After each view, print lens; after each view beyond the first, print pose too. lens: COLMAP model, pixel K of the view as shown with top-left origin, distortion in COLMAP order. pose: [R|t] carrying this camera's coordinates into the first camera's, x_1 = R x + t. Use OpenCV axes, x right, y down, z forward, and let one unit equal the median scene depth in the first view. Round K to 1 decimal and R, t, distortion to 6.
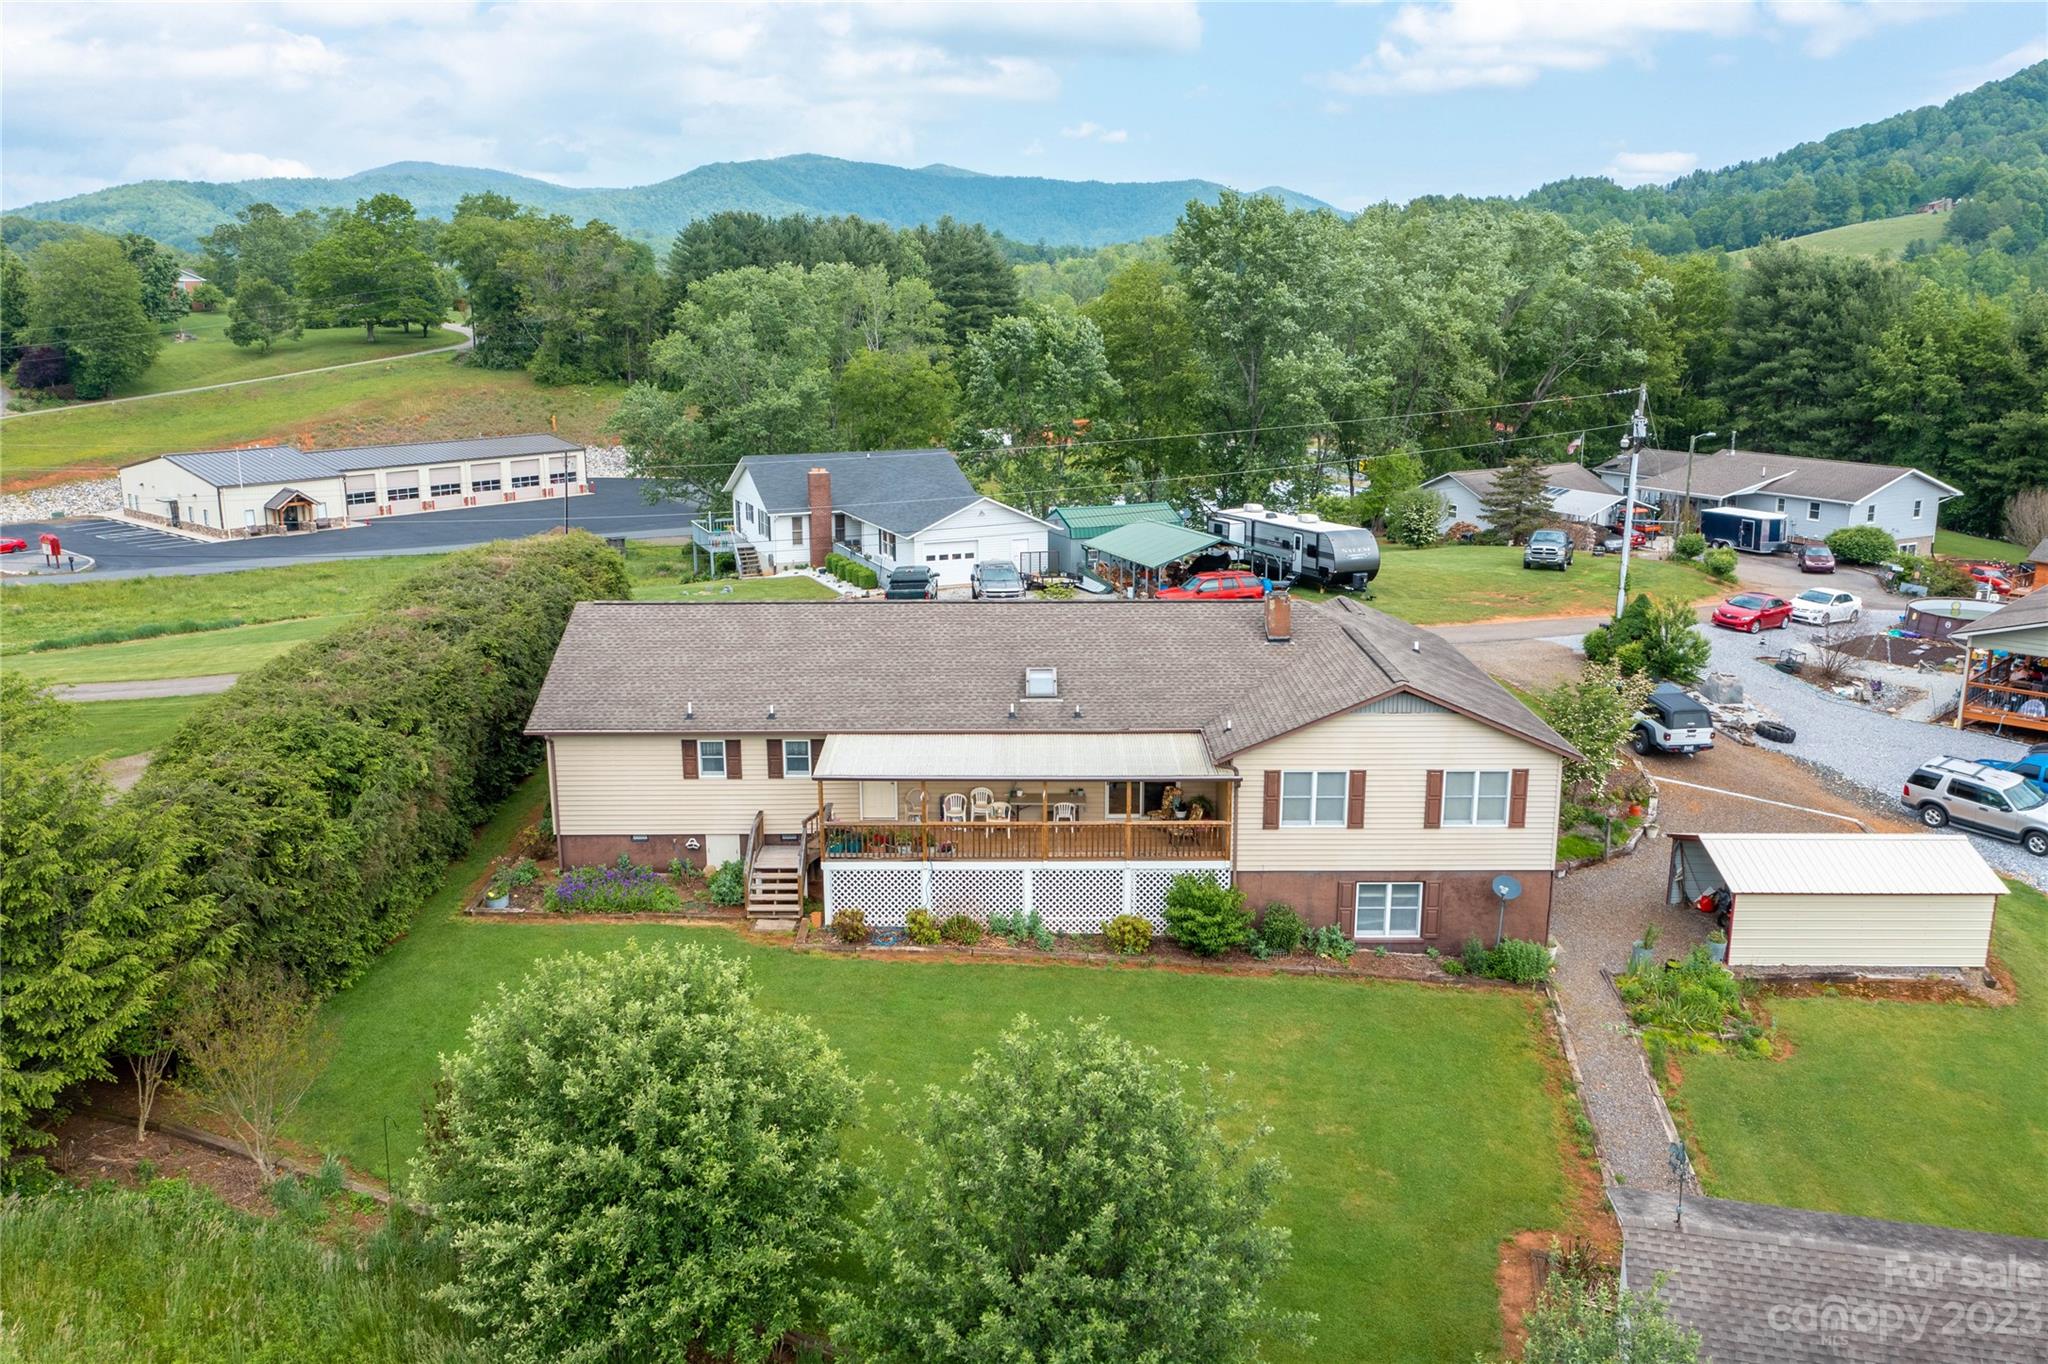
lens RADIAL K [[1608.5, 0, 1024.0], [0, 1608.5, 682.0], [0, 0, 1]] dist [-0.002529, 0.007146]
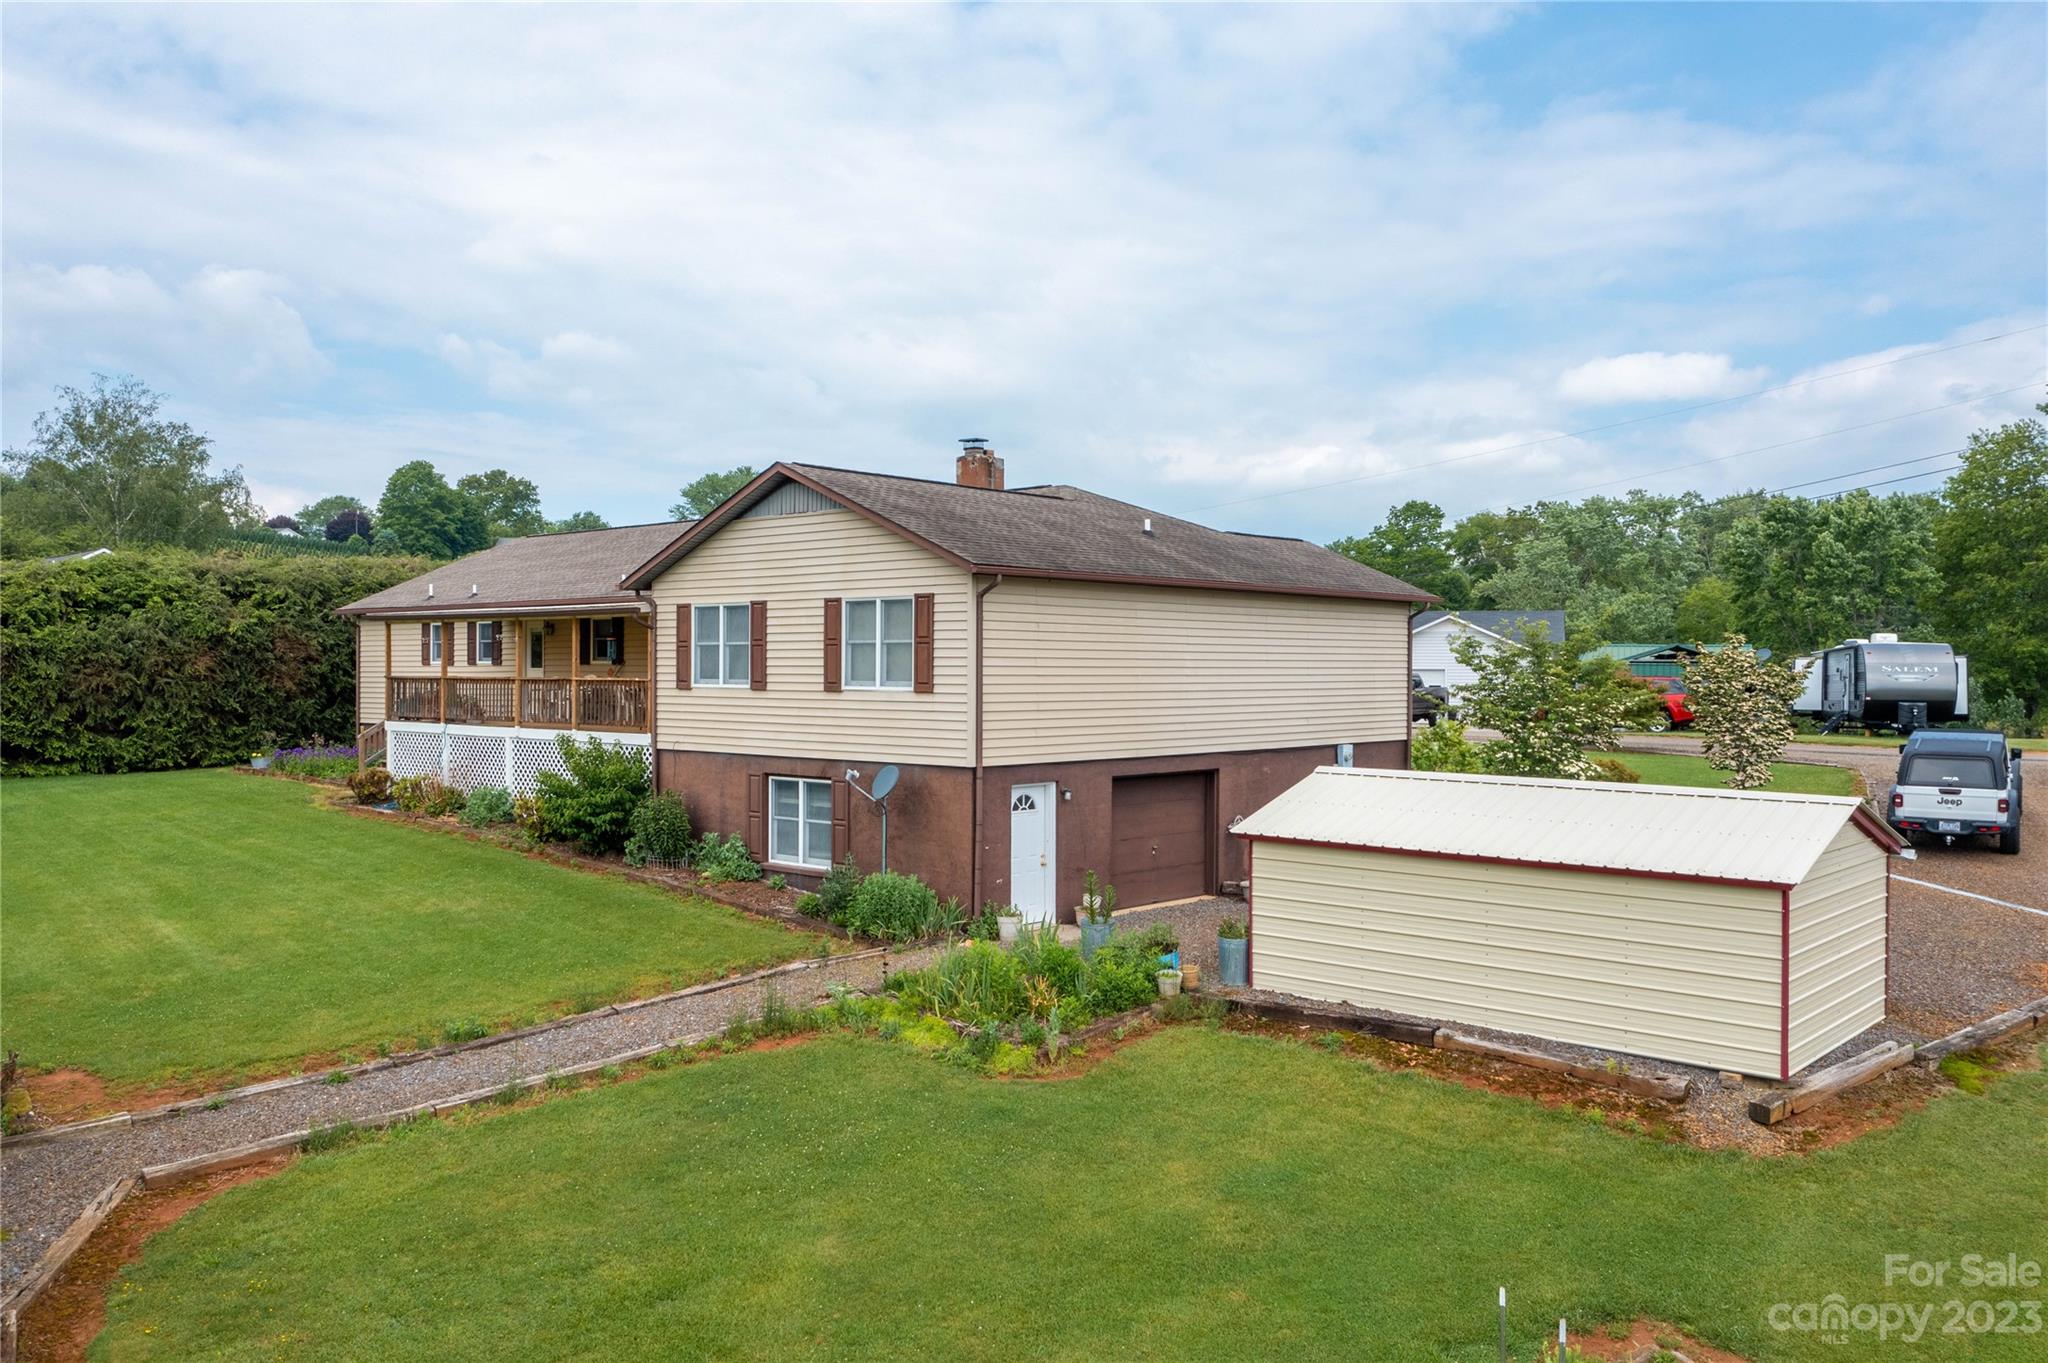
lens RADIAL K [[1608.5, 0, 1024.0], [0, 1608.5, 681.5], [0, 0, 1]] dist [-0.002529, 0.007146]
pose [[0.752026, 0.012609, -0.659013, 0.739888], [-0.160208, 0.973331, -0.164197, 0.181430], [0.639367, 0.229060, 0.733990, 0.560962]]
